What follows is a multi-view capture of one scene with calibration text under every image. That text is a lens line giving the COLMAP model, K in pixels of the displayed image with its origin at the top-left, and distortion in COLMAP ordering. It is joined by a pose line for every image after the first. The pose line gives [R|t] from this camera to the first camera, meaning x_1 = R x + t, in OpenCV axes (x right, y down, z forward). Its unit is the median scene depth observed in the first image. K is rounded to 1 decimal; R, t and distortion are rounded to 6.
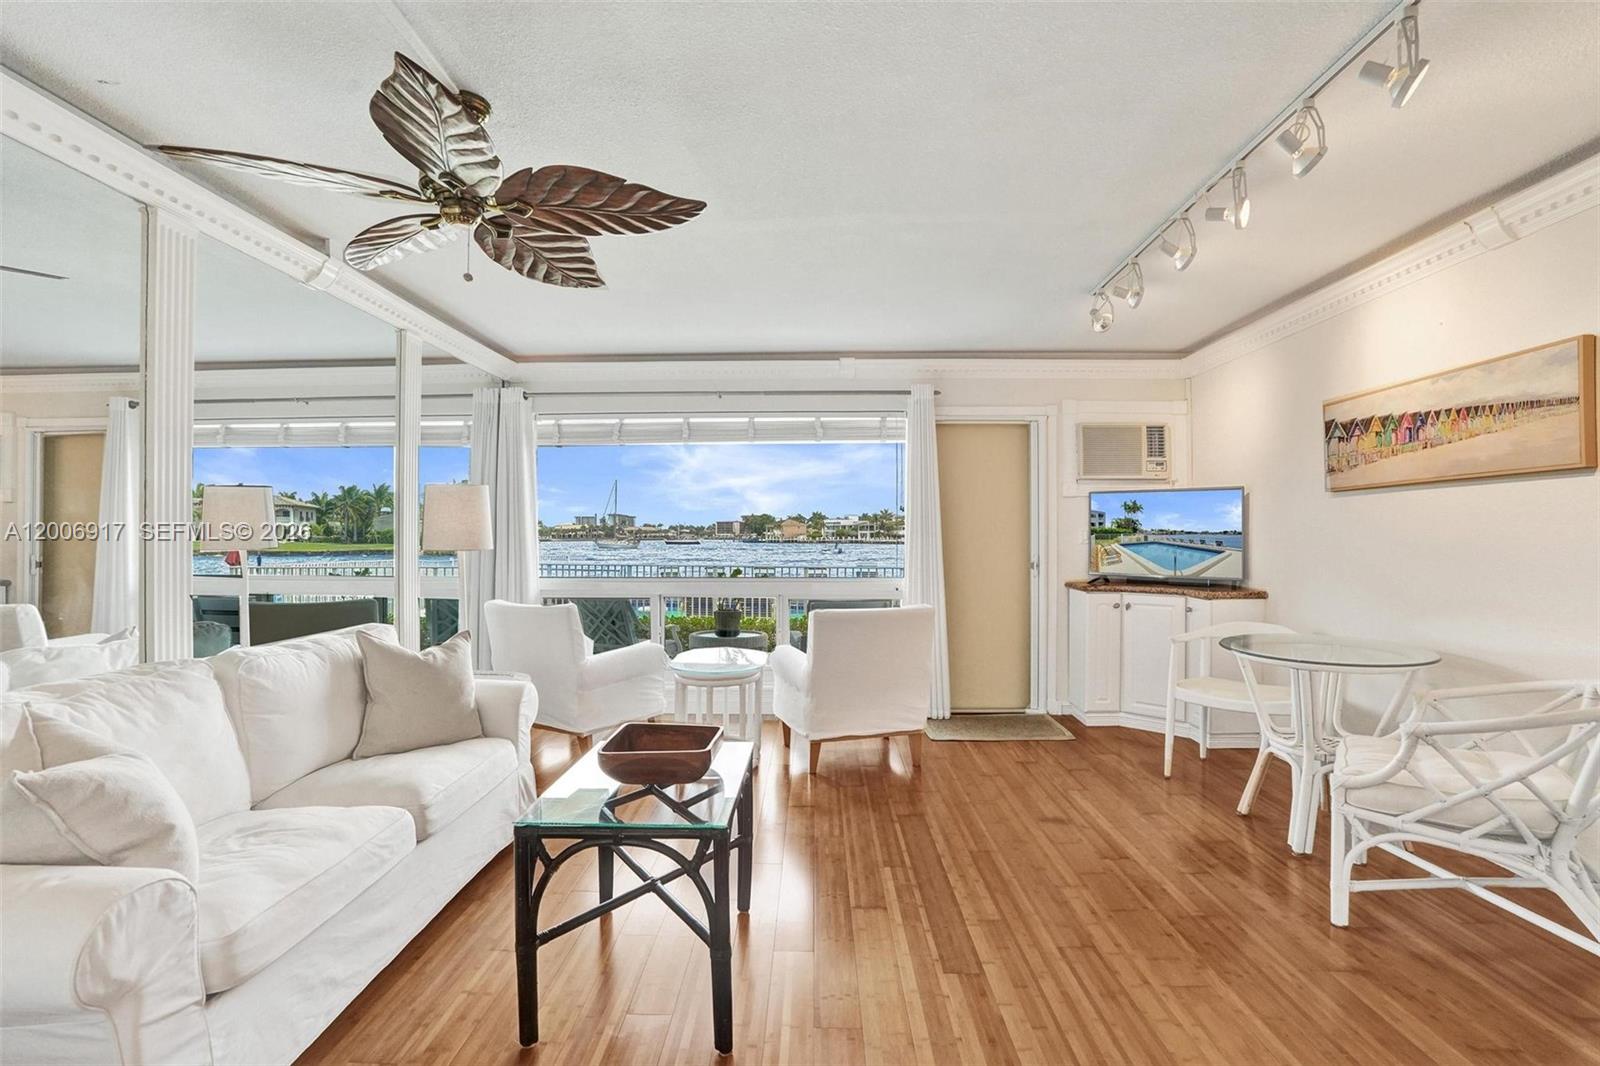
lens RADIAL K [[736.2, 0, 800.0], [0, 736.2, 533.0], [0, 0, 1]] dist [-0.070977, 0.024140]
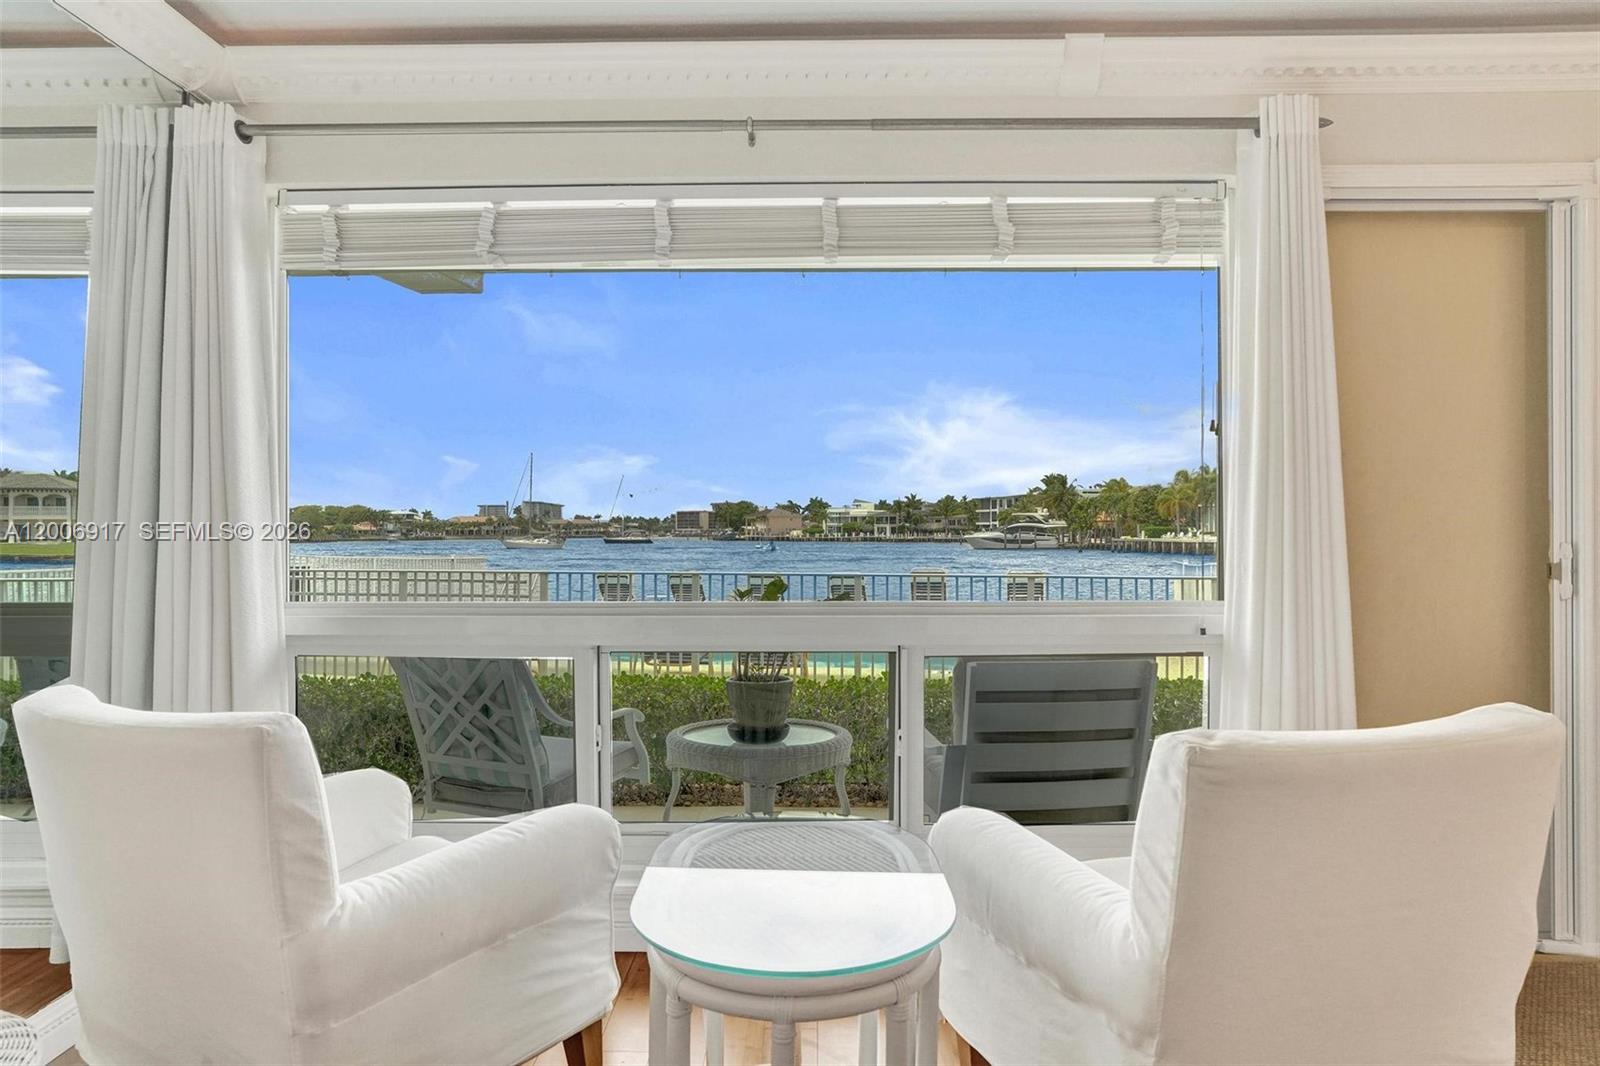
lens RADIAL K [[1014.0, 0, 800.0], [0, 1014.0, 533.0], [0, 0, 1]] dist [-0.015611, -0.000815]
pose [[0.999961, -0.000839, 0.008846, -0.089907], [0.000793, 0.999986, 0.005177, 0.020158], [-0.008850, -0.005170, 0.999947, 0.471235]]
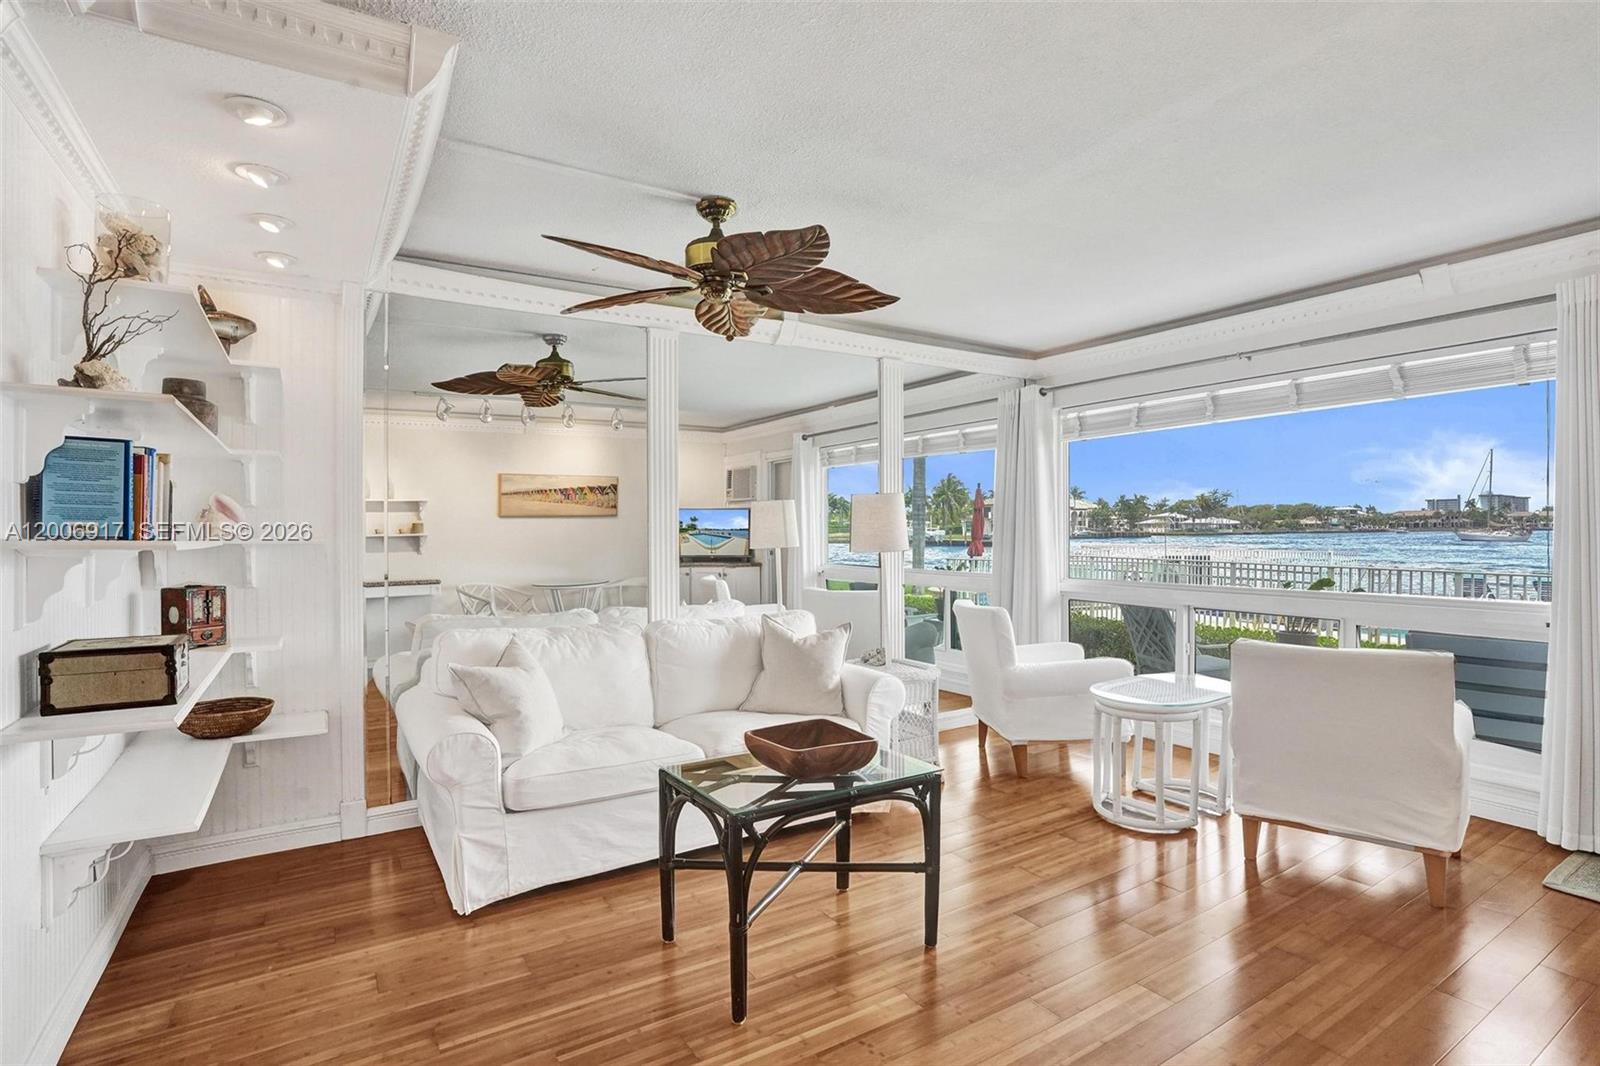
lens RADIAL K [[787.7, 0, 800.0], [0, 787.7, 533.0], [0, 0, 1]] dist [-0.056456, 0.023649]
pose [[0.553182, 0.002385, -0.833057, 0.320356], [0.008705, 0.999925, 0.008643, -0.011166], [0.833015, -0.012033, 0.553119, 0.146970]]
